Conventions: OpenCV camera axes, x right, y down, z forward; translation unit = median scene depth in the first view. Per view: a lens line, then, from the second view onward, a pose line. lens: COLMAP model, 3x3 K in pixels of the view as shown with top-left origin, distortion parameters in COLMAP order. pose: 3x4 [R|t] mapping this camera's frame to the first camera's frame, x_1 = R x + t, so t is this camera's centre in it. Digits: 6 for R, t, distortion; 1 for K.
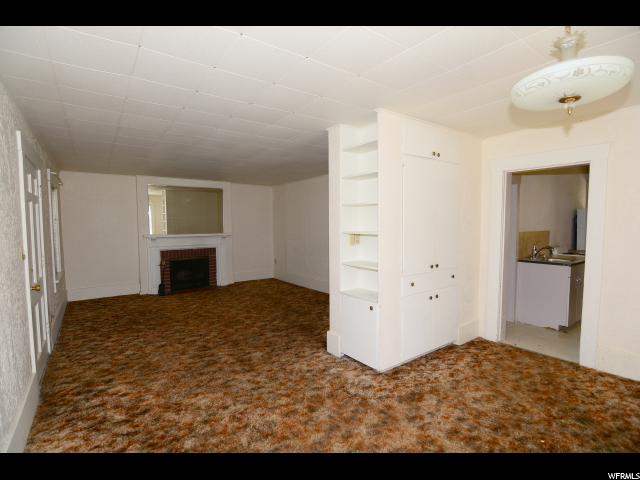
lens RADIAL K [[335.7, 0, 320.0], [0, 335.7, 240.0], [0, 0, 1]] dist [-0.002607, -0.014941]
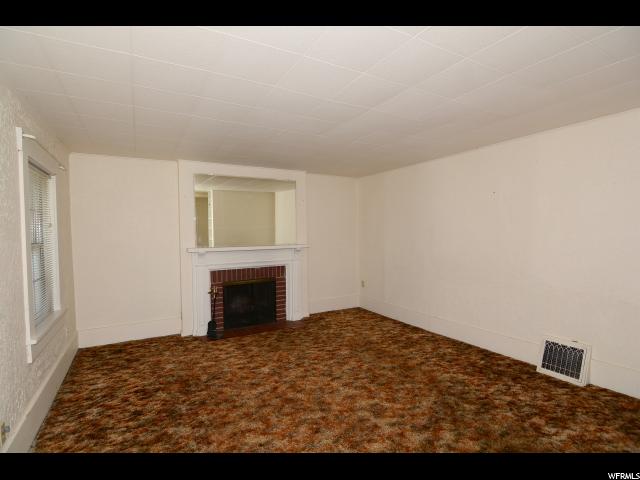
lens RADIAL K [[354.2, 0, 320.0], [0, 354.2, 240.0], [0, 0, 1]] dist [0.002134, 0.000726]
pose [[0.992899, 0.002110, -0.118946, -0.173238], [-0.004339, 0.999820, -0.018486, -0.018949], [0.118885, 0.018871, 0.992729, 0.316877]]
